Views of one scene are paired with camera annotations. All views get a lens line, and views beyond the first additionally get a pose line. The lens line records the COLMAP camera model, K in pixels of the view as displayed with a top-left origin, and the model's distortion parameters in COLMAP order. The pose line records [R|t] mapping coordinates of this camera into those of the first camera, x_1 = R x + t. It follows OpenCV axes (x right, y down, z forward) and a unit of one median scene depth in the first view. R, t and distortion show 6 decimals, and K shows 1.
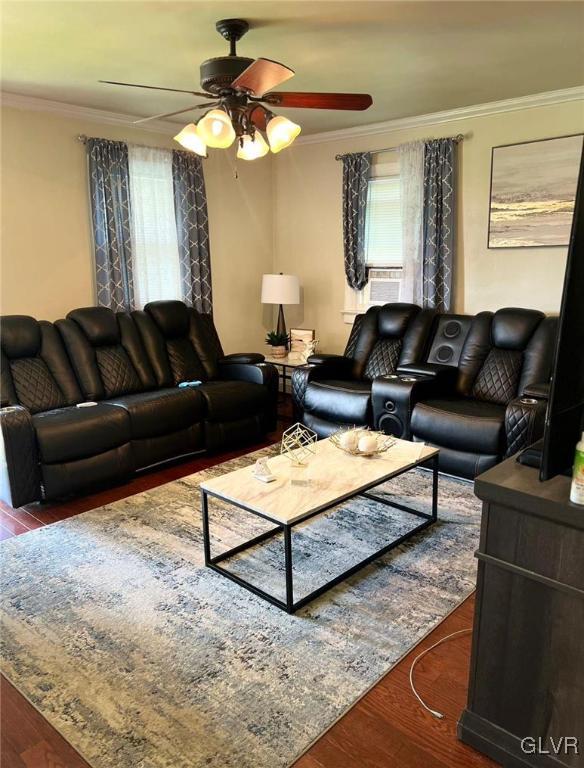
lens RADIAL K [[595.4, 0, 292.0], [0, 595.4, 384.0], [0, 0, 1]] dist [0.049117, -0.002786]
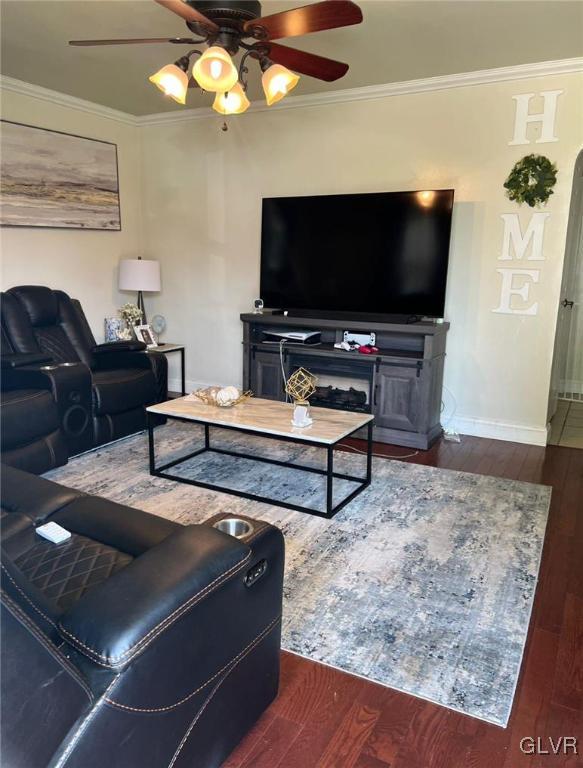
lens RADIAL K [[583.2, 0, 291.5], [0, 583.2, 384.0], [0, 0, 1]] dist [-0.001150, -0.000927]
pose [[-0.248995, -0.196371, 0.948388, -1.104751], [0.214297, 0.943787, 0.251681, -0.191826], [-0.944499, 0.265904, -0.192916, 1.286979]]
